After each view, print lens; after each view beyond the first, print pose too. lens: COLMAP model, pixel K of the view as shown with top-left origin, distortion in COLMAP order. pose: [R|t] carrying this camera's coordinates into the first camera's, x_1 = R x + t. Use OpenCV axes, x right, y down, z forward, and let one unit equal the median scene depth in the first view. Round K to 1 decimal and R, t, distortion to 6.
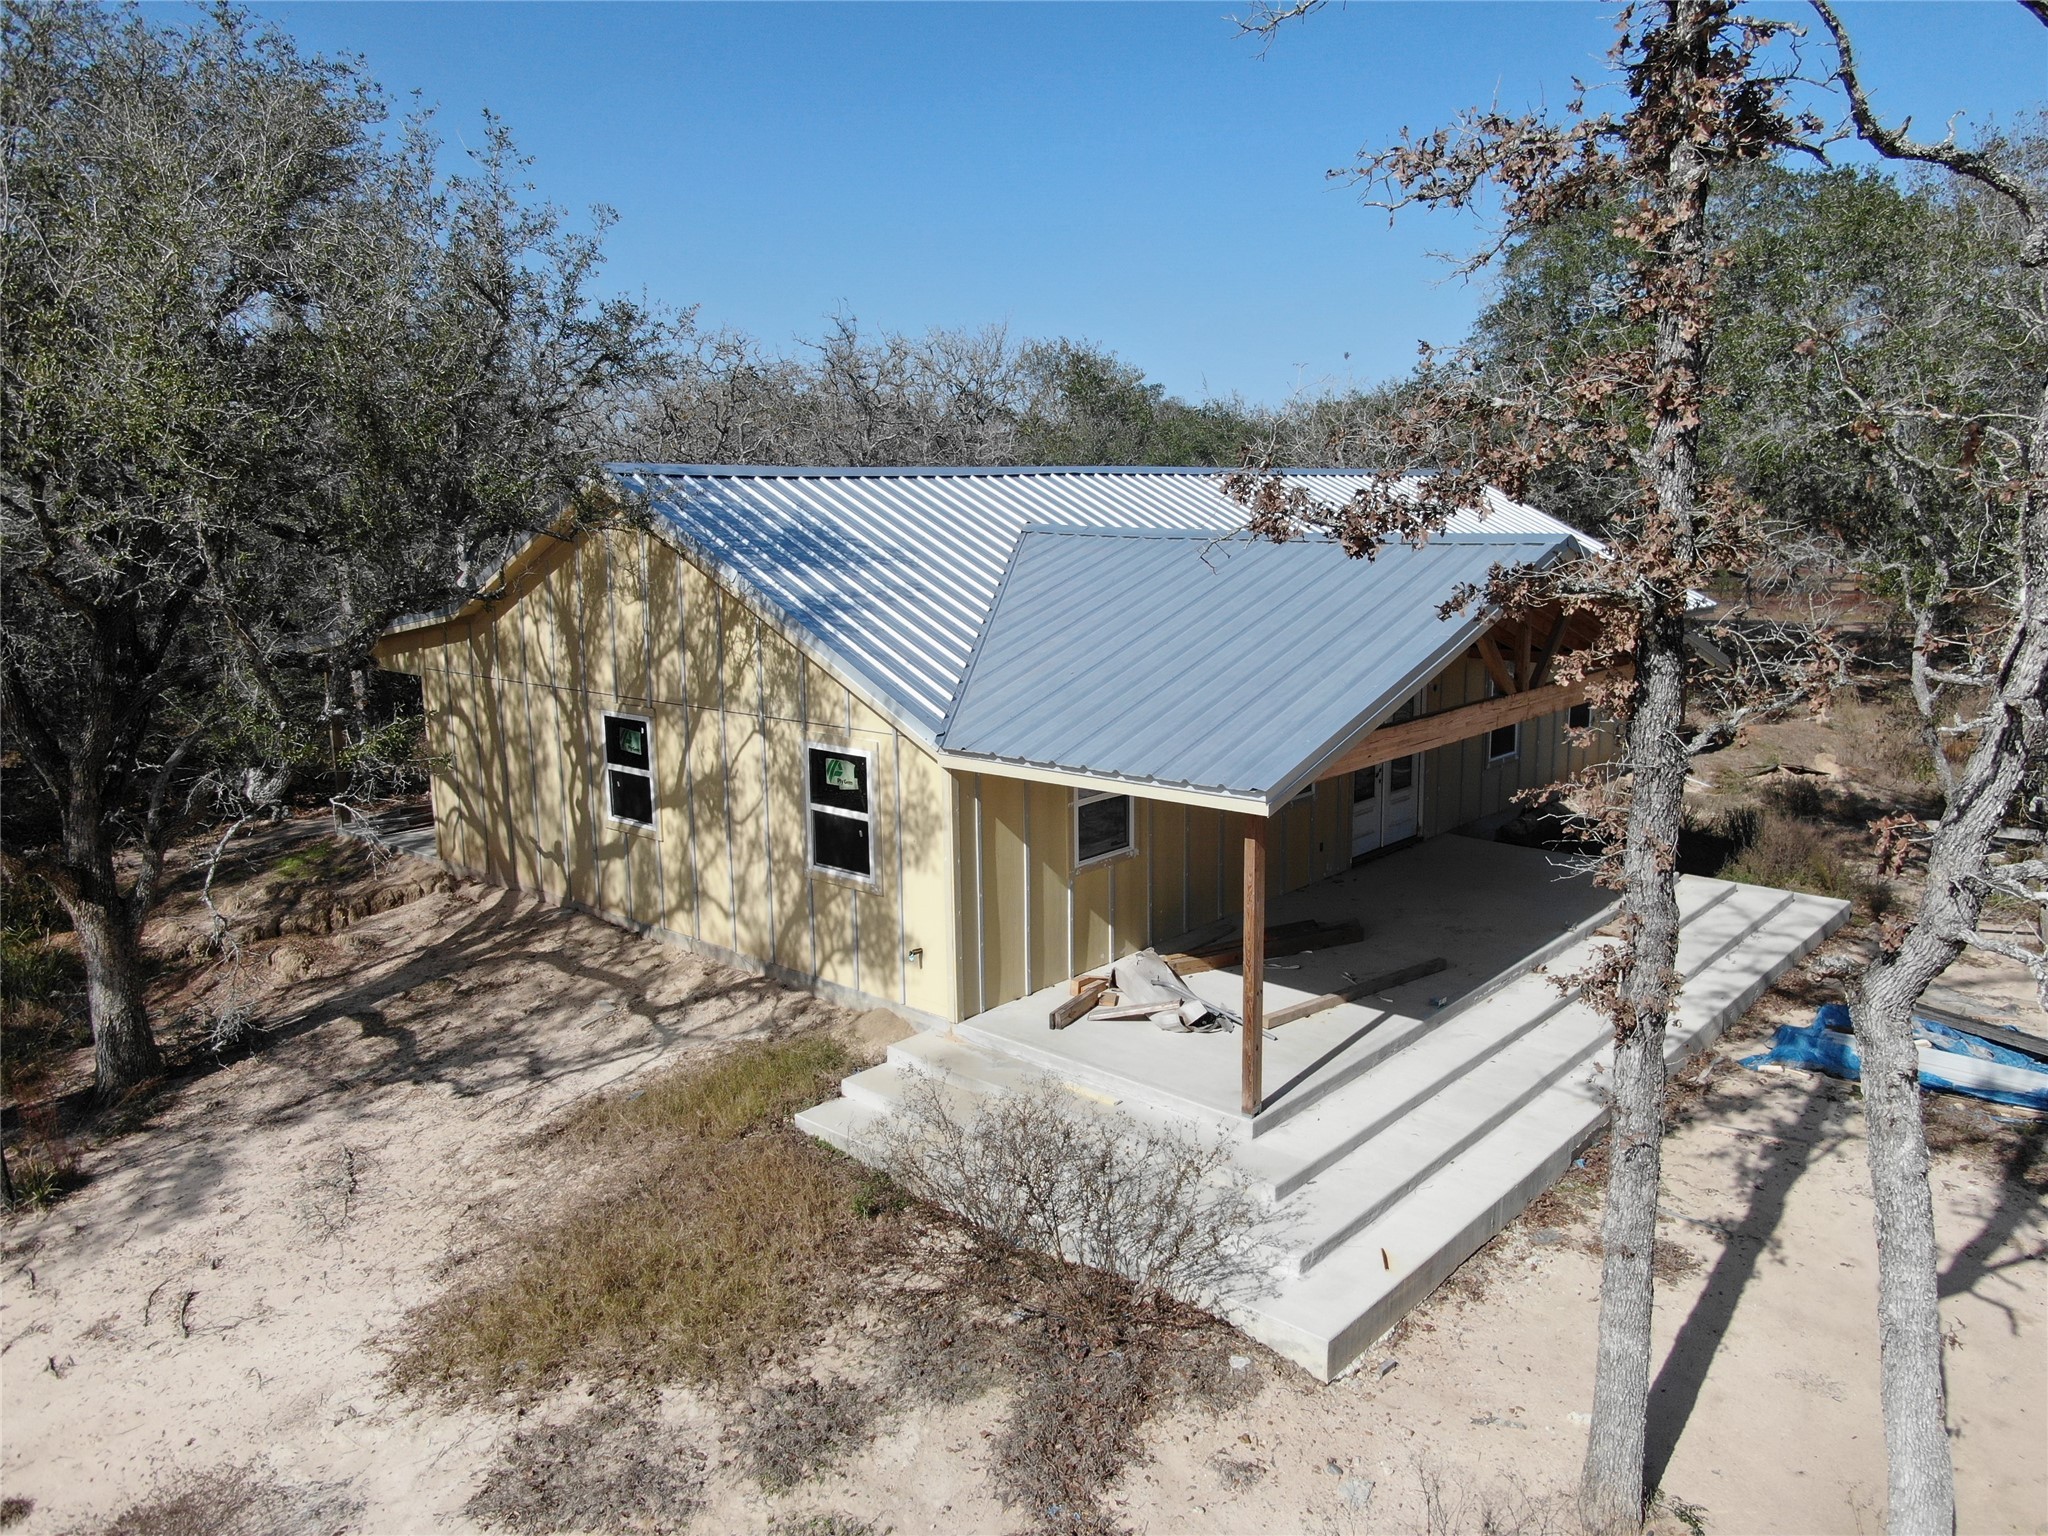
lens RADIAL K [[1483.2, 0, 1019.5], [0, 1483.2, 765.4], [0, 0, 1]] dist [-0.016221, 0.004929]
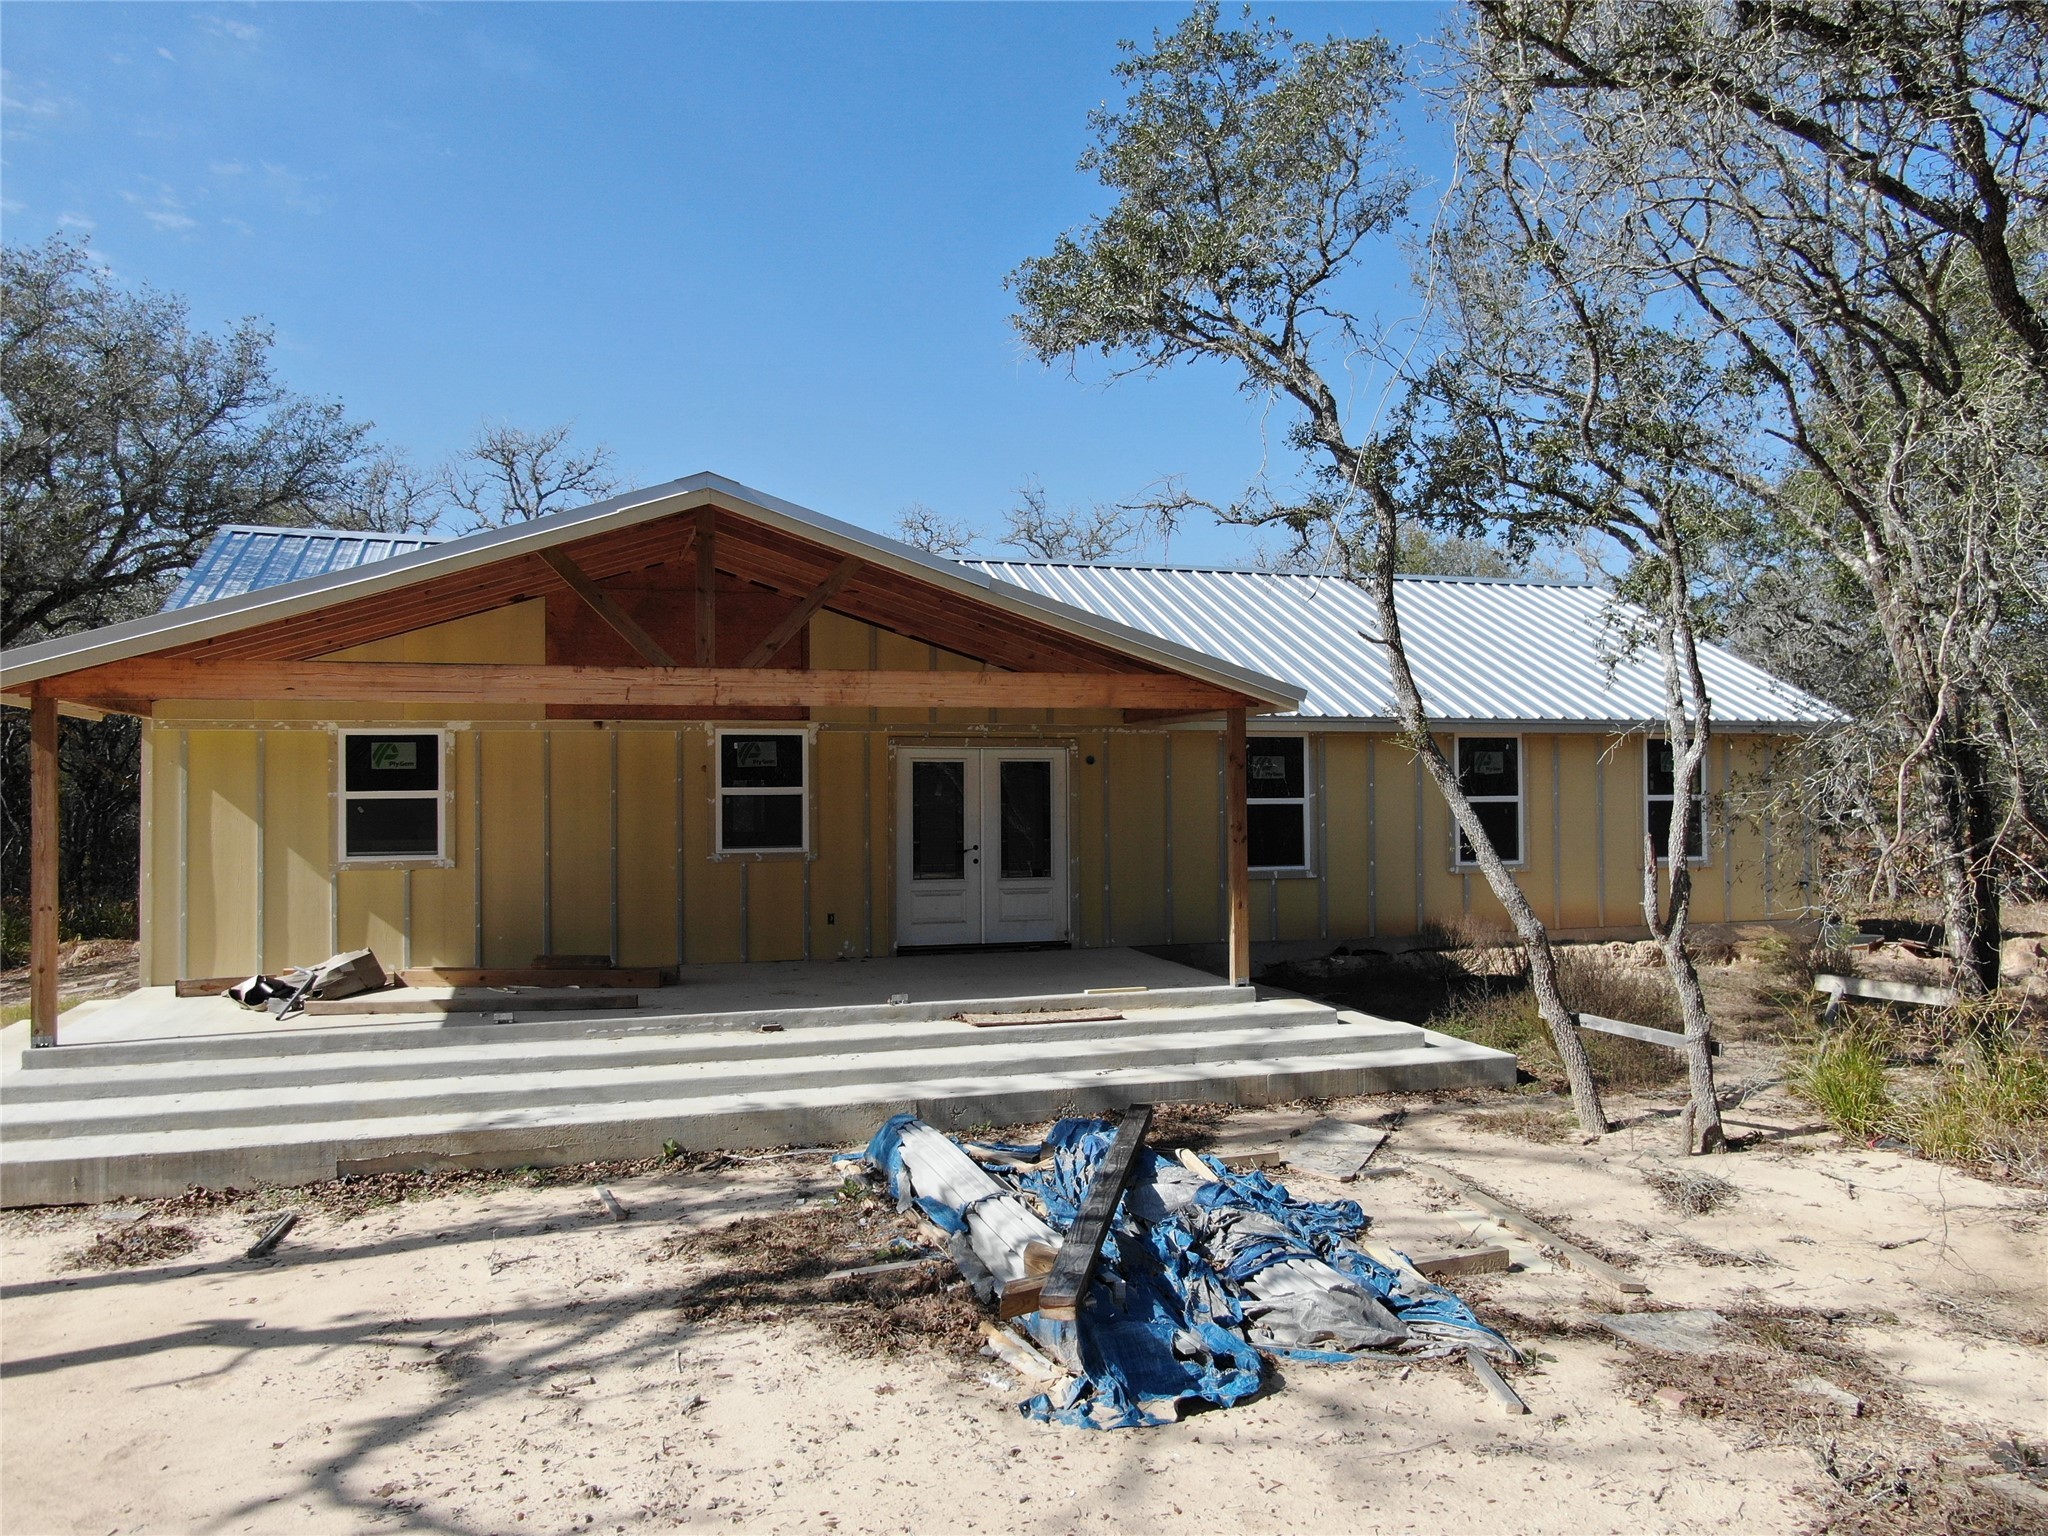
lens RADIAL K [[1483.2, 0, 1023.3], [0, 1483.2, 769.7], [0, 0, 1]] dist [-0.016221, 0.004929]
pose [[0.855456, 0.000340, -0.517875, 1.045507], [-0.100246, 0.981195, -0.164947, 0.142076], [0.508081, 0.193020, 0.839403, 0.458986]]
